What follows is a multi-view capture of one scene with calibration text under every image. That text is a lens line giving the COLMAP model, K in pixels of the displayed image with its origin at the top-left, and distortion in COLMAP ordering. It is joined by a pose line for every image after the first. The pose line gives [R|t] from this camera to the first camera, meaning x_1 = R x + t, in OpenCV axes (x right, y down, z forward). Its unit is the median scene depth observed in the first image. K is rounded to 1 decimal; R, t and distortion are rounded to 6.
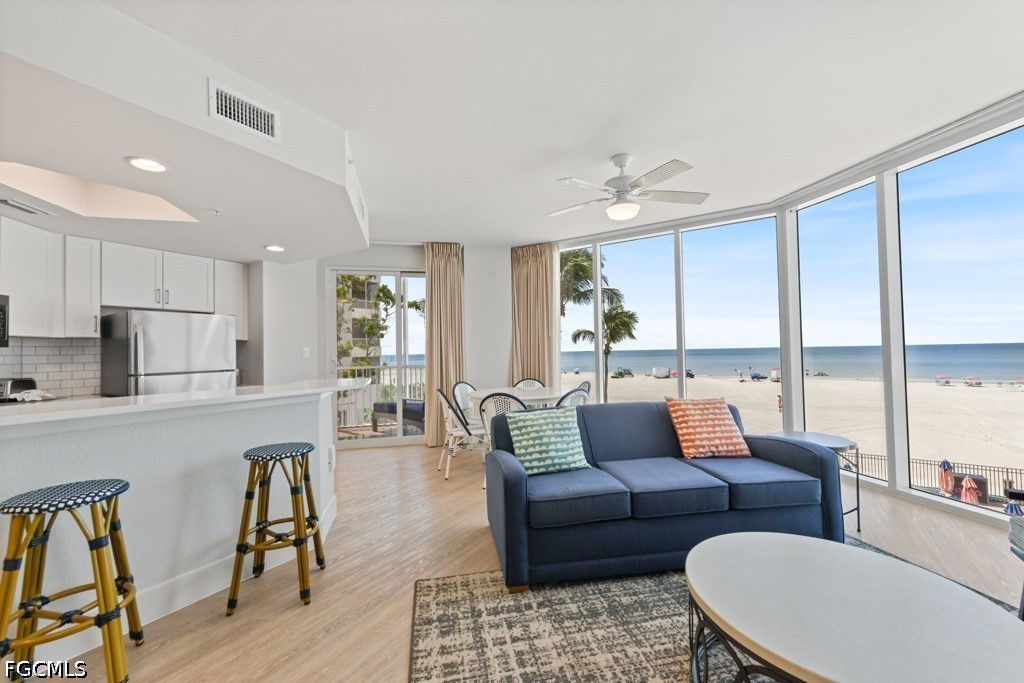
lens RADIAL K [[411.3, 0, 512.9], [0, 411.3, 344.2], [0, 0, 1]] dist [0.000359, -0.000225]
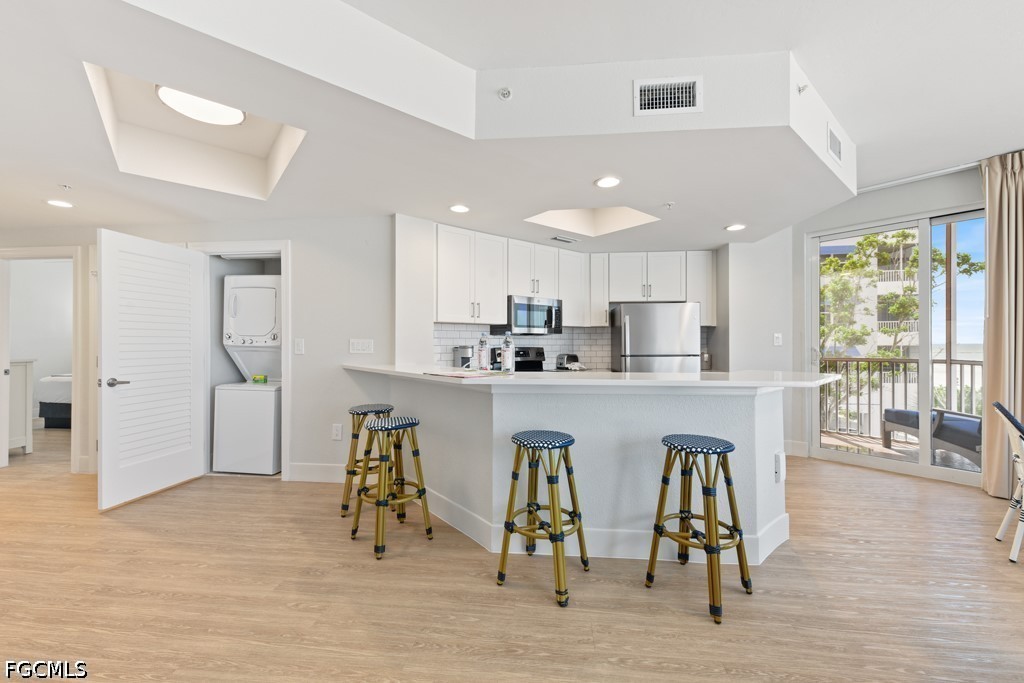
lens RADIAL K [[411.3, 0, 510.6], [0, 411.3, 343.5], [0, 0, 1]] dist [0.000359, -0.000225]
pose [[0.426377, 0.017583, -0.904375, 0.066501], [0.010099, 0.999656, 0.024197, 0.004103], [0.904489, -0.019451, 0.426053, 0.158451]]
